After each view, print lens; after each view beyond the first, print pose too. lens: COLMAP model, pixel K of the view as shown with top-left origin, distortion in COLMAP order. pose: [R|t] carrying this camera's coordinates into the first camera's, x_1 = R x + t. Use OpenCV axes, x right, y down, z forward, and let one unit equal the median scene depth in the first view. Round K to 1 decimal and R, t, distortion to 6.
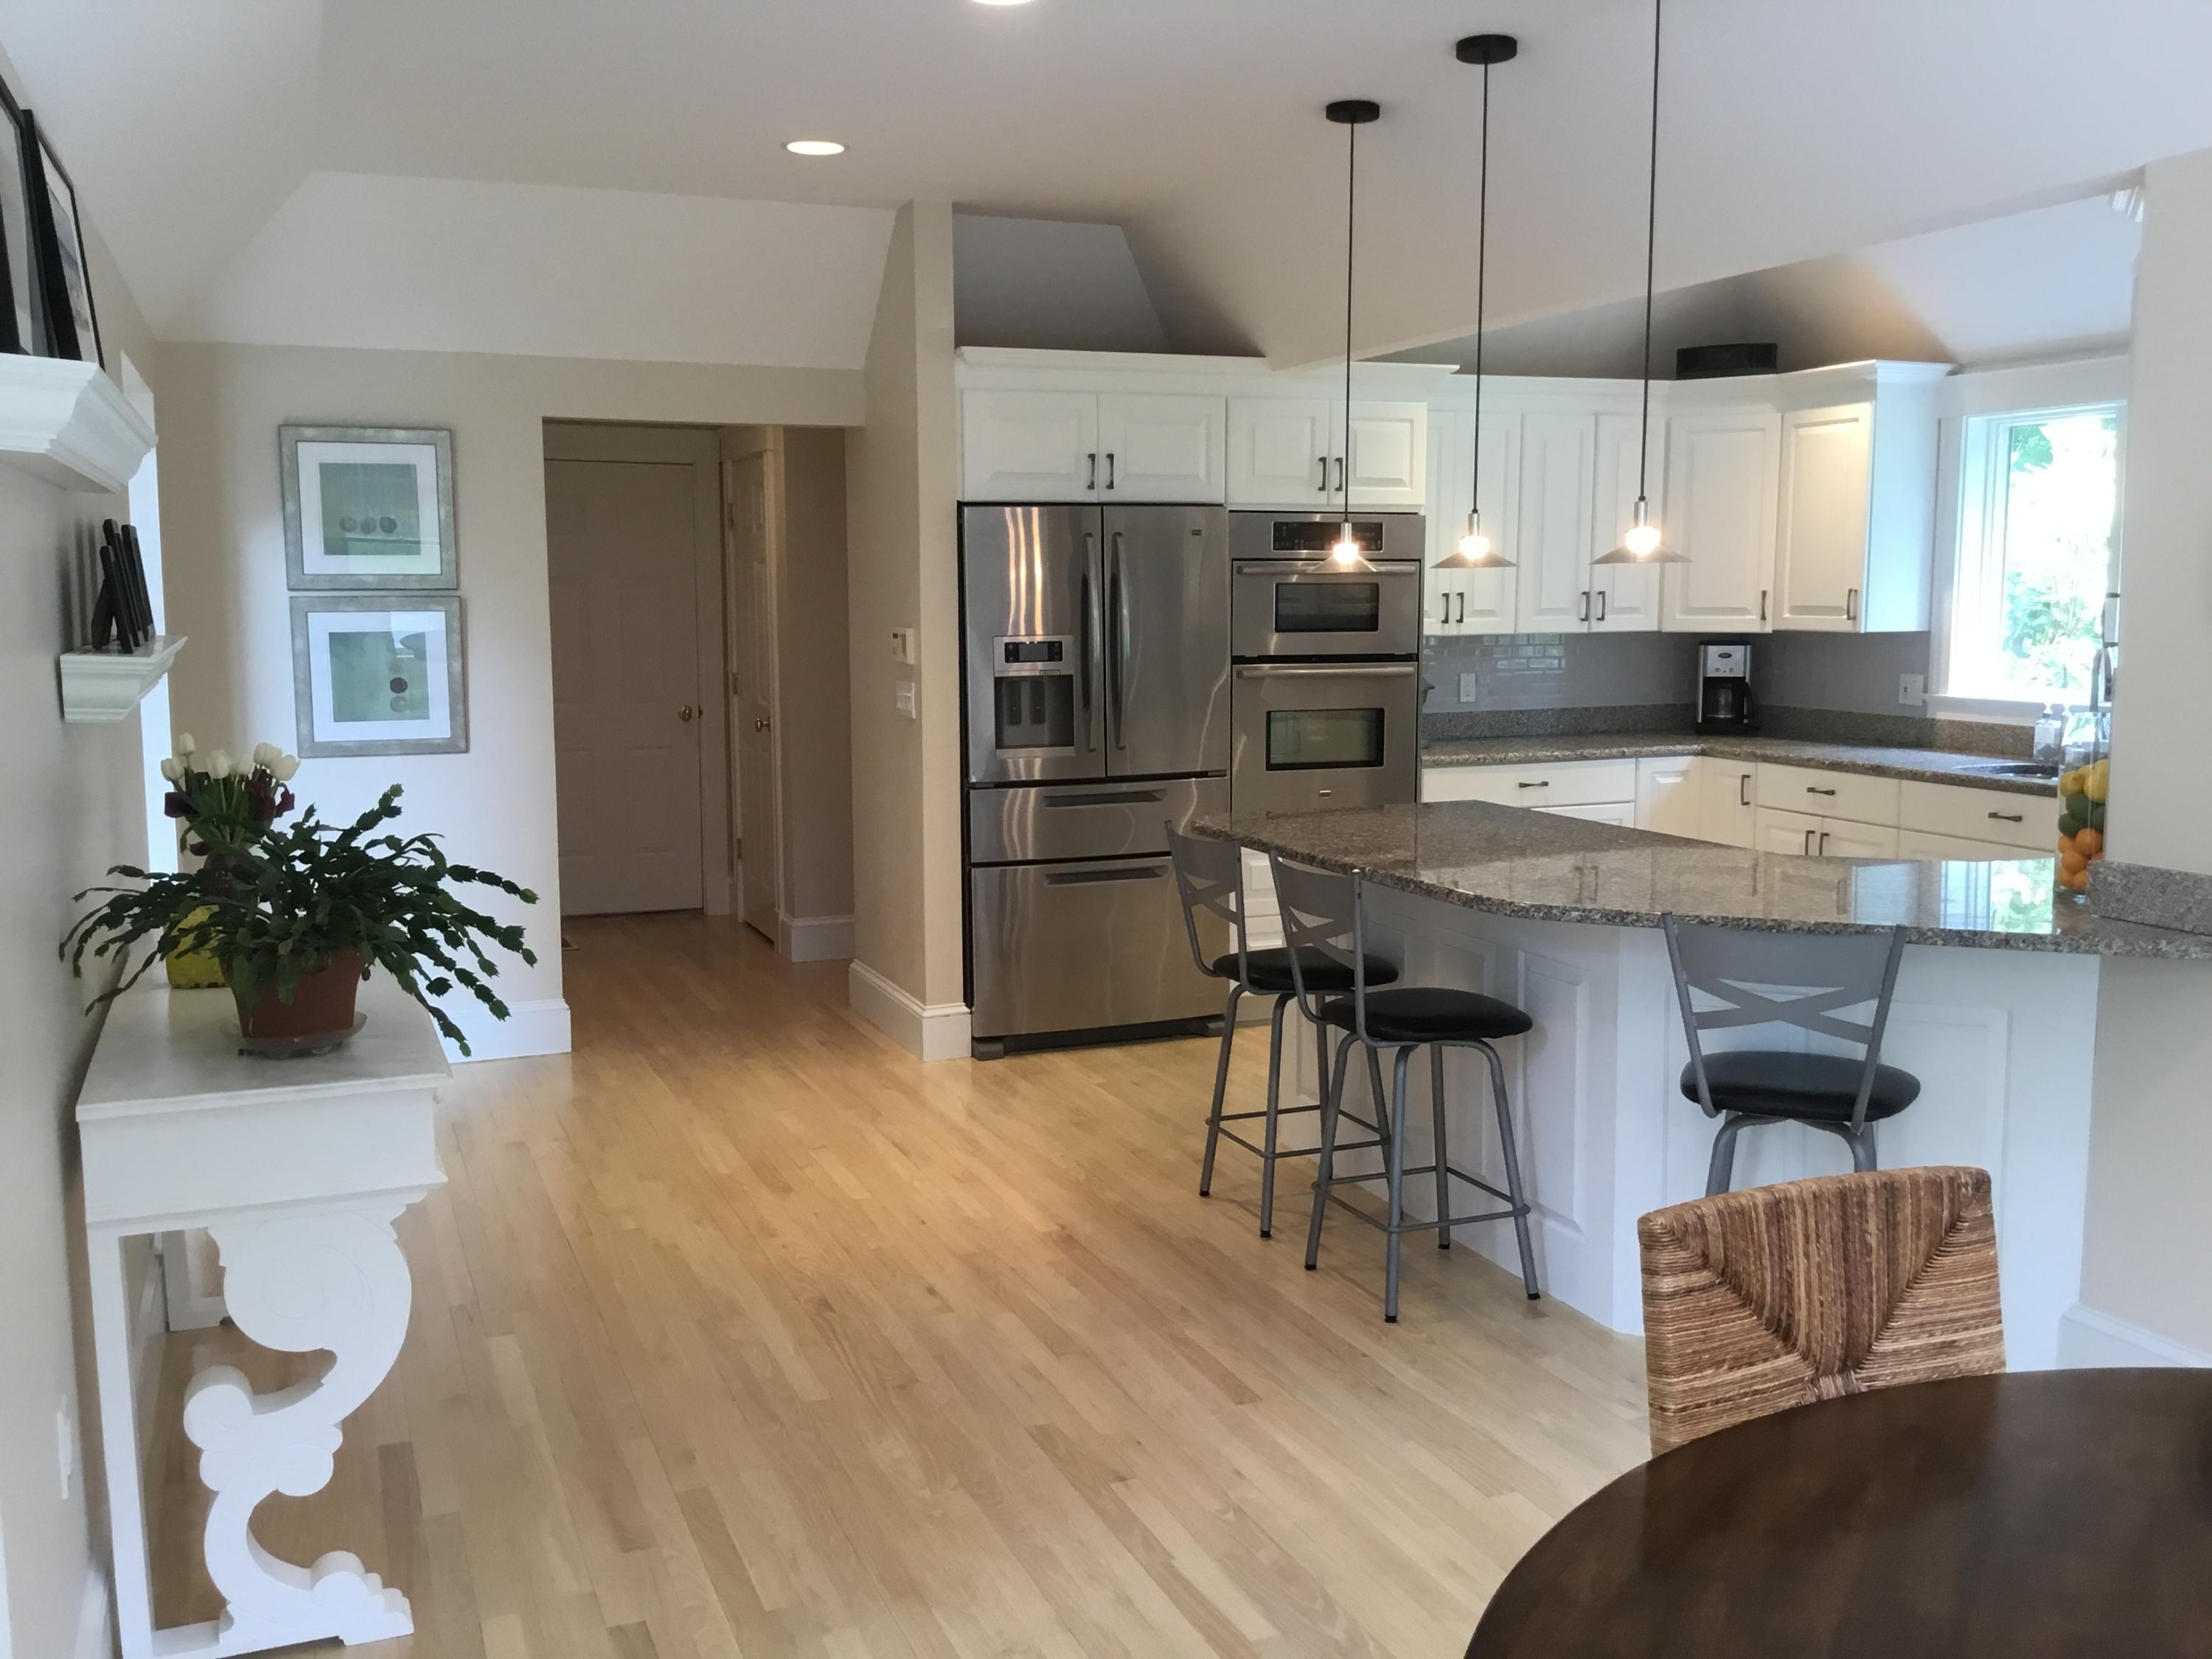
lens RADIAL K [[2023.2, 0, 1110.3], [0, 2023.2, 822.9], [0, 0, 1]] dist [0.123012, -0.253412]
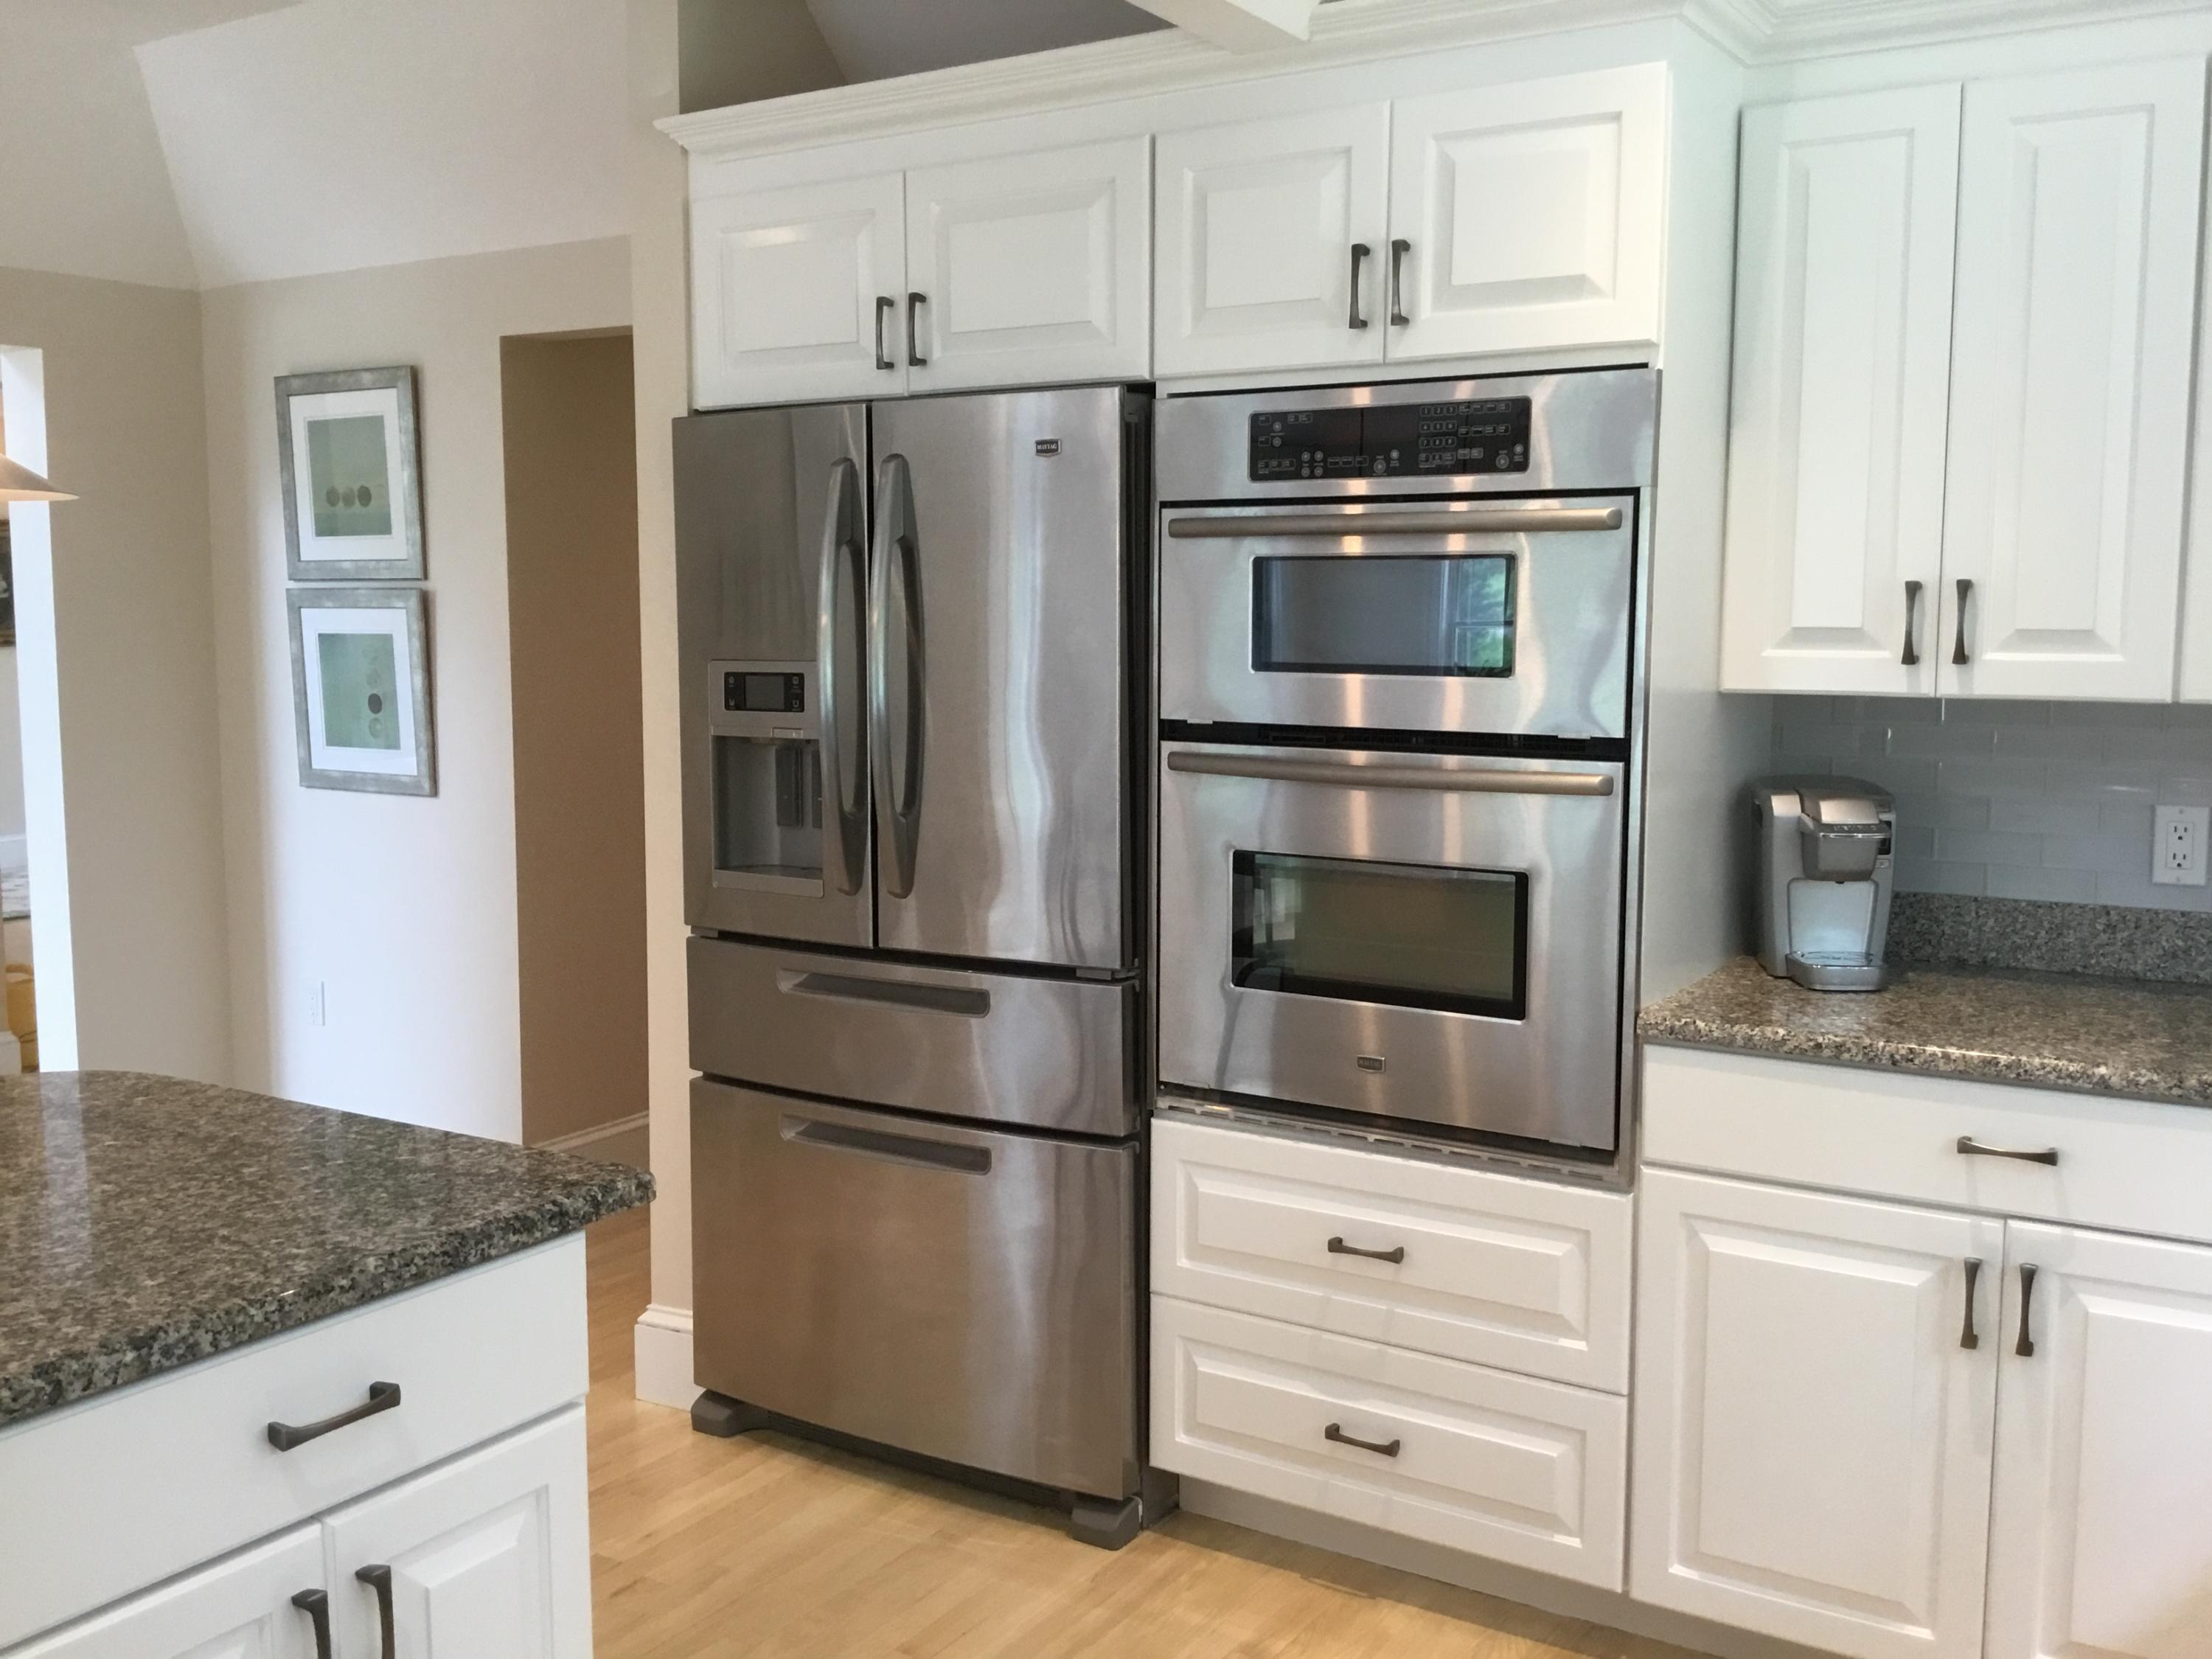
lens RADIAL K [[2023.2, 0, 1110.3], [0, 2023.2, 822.9], [0, 0, 1]] dist [0.123012, -0.253412]
pose [[0.582041, 0.090484, -0.808110, 0.441355], [-0.100282, 0.994191, 0.039092, -0.080229], [0.806952, 0.058286, 0.587733, 0.768174]]
